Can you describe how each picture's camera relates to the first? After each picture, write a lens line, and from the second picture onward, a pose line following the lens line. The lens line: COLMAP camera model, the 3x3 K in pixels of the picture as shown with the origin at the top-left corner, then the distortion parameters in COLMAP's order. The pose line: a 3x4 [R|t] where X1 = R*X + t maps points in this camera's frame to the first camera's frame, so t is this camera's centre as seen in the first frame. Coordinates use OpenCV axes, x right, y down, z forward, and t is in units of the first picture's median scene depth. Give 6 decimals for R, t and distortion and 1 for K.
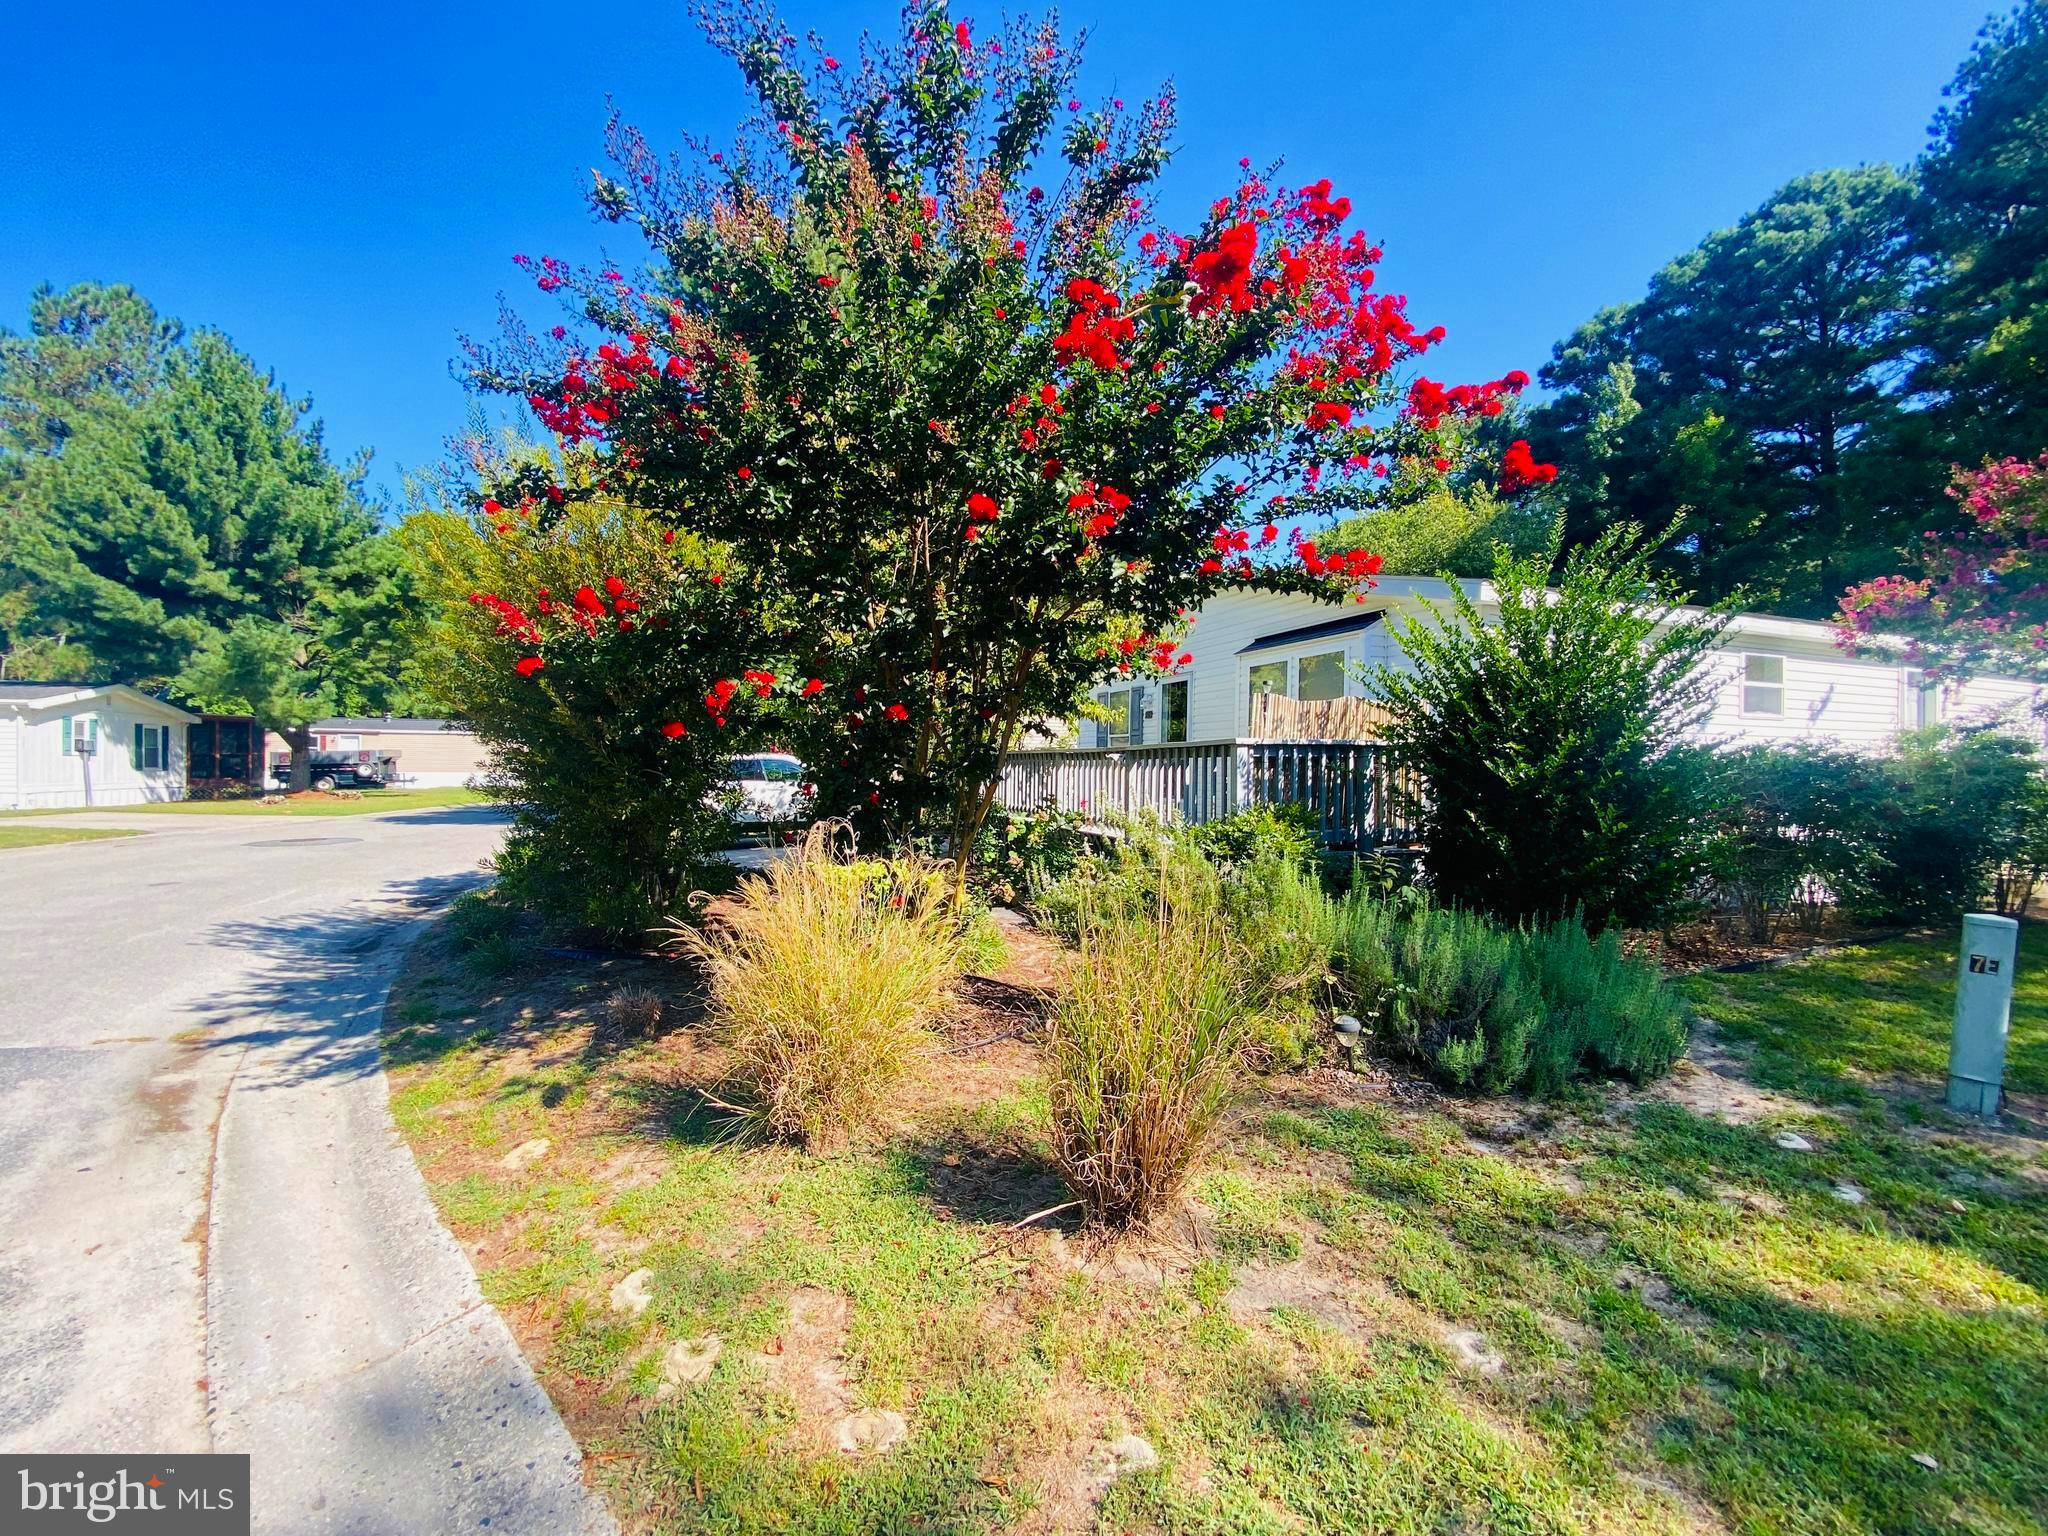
lens RADIAL K [[812.5, 0, 1024.0], [0, 812.5, 768.0], [0, 0, 1]] dist [0.011554, -0.011810]
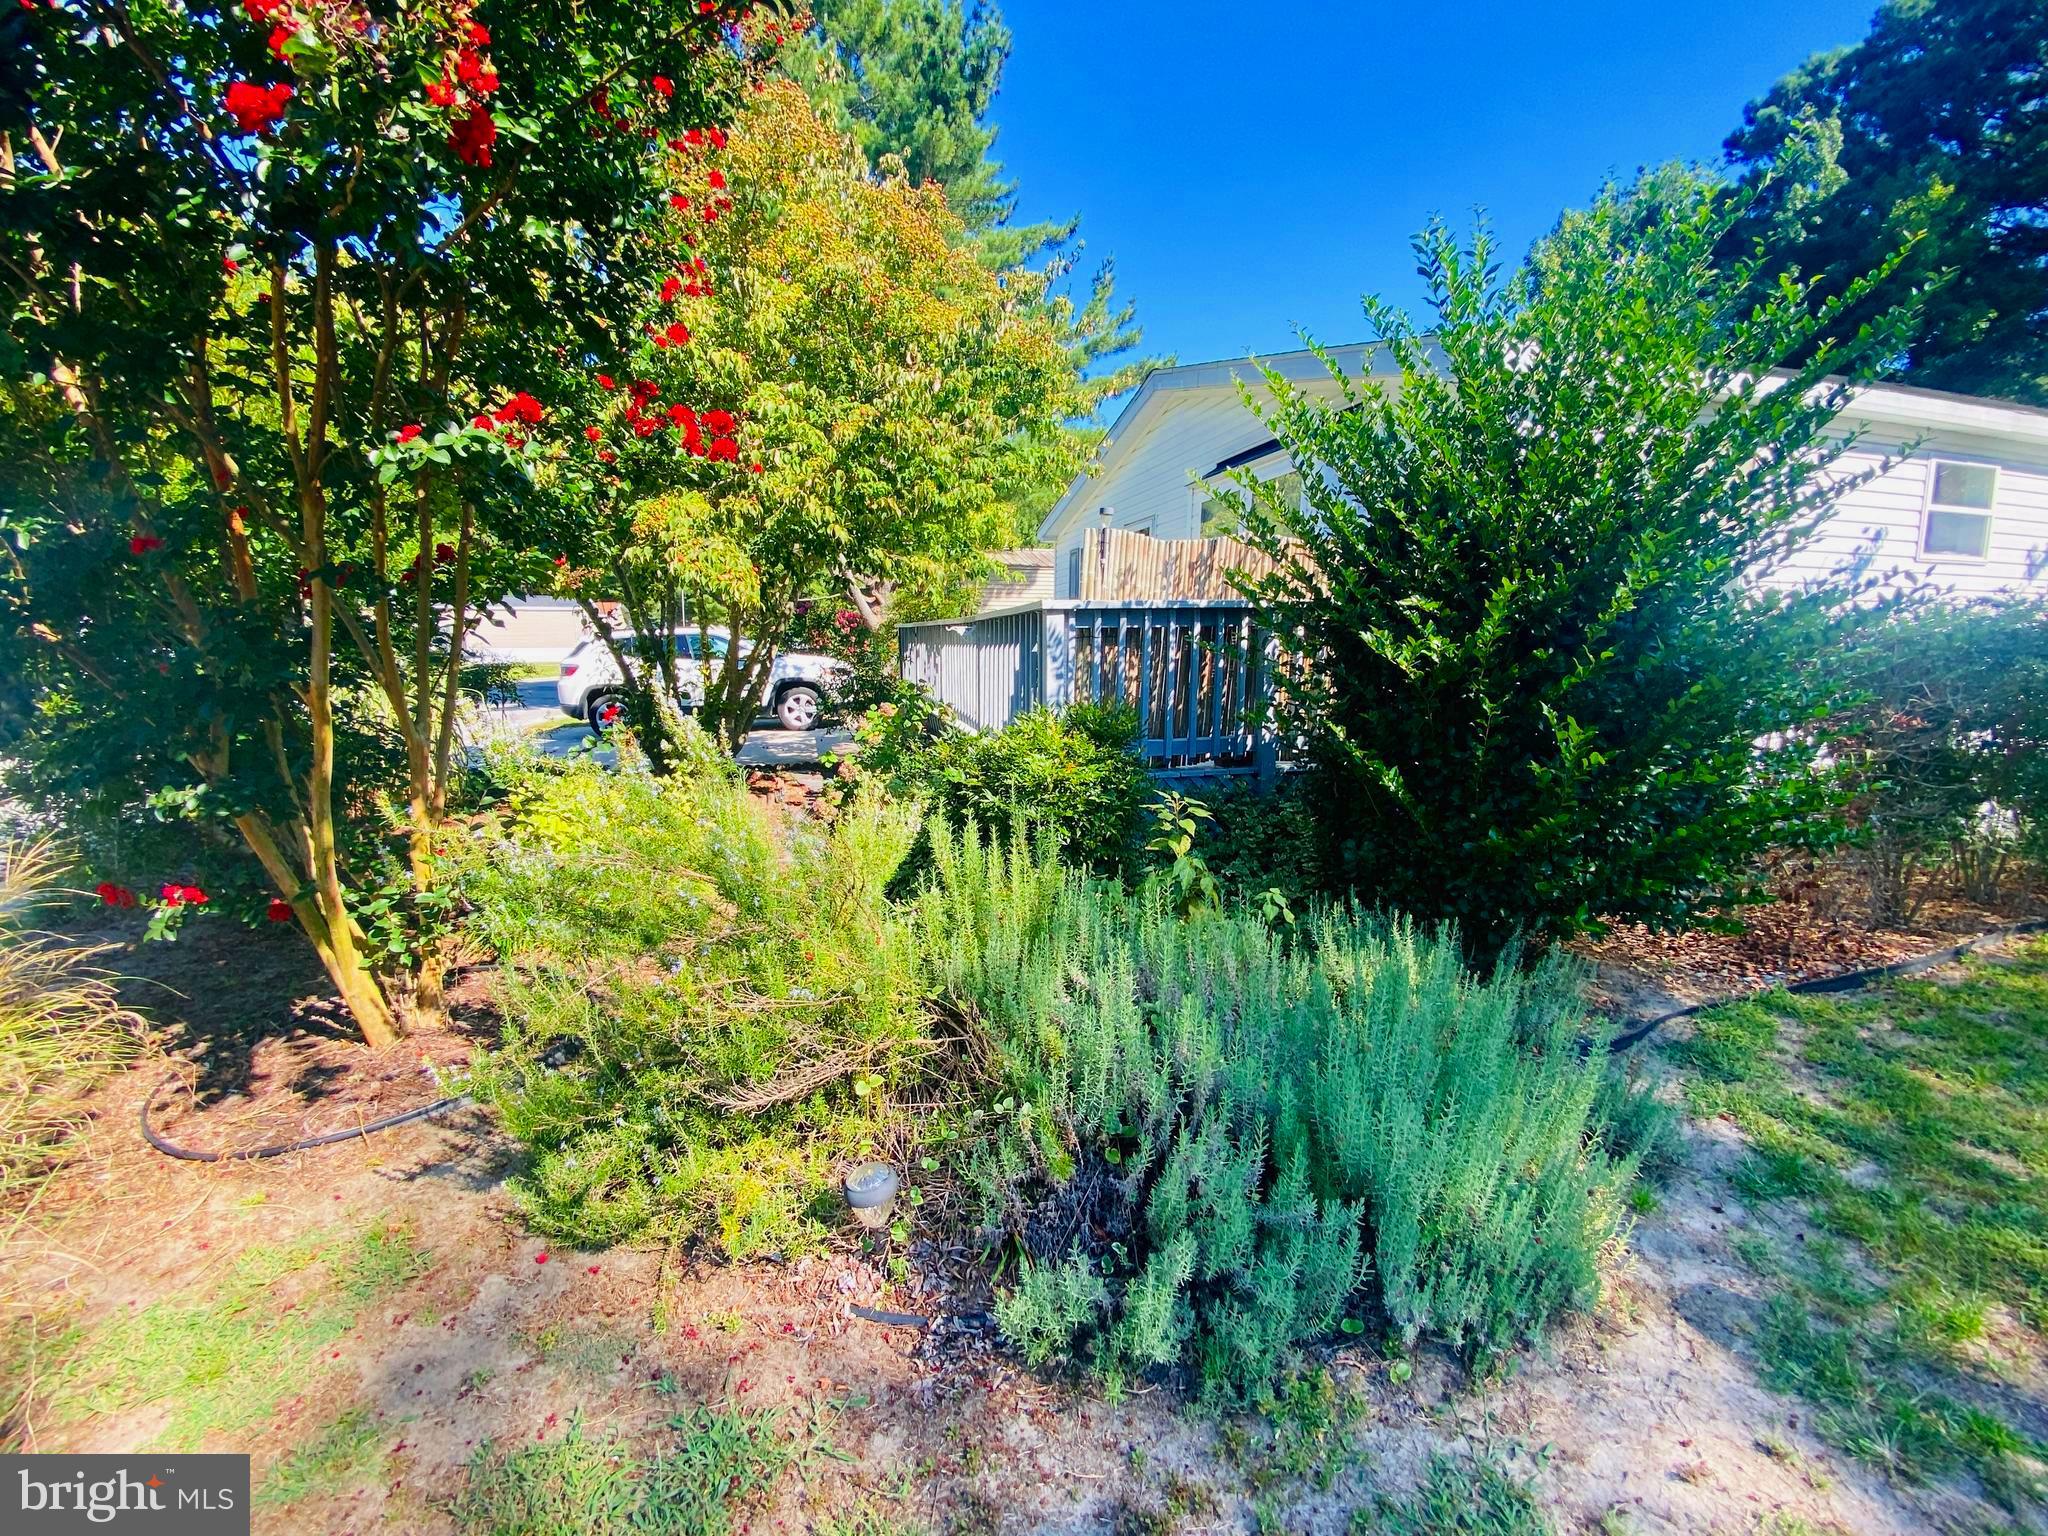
lens RADIAL K [[814.0, 0, 1018.3], [0, 814.0, 766.6], [0, 0, 1]] dist [0.002102, -0.011429]
pose [[0.992446, 0.006683, -0.122497, 0.168493], [0.012264, 0.988109, 0.153264, -0.002650], [0.122064, -0.153609, 0.980563, 0.176497]]
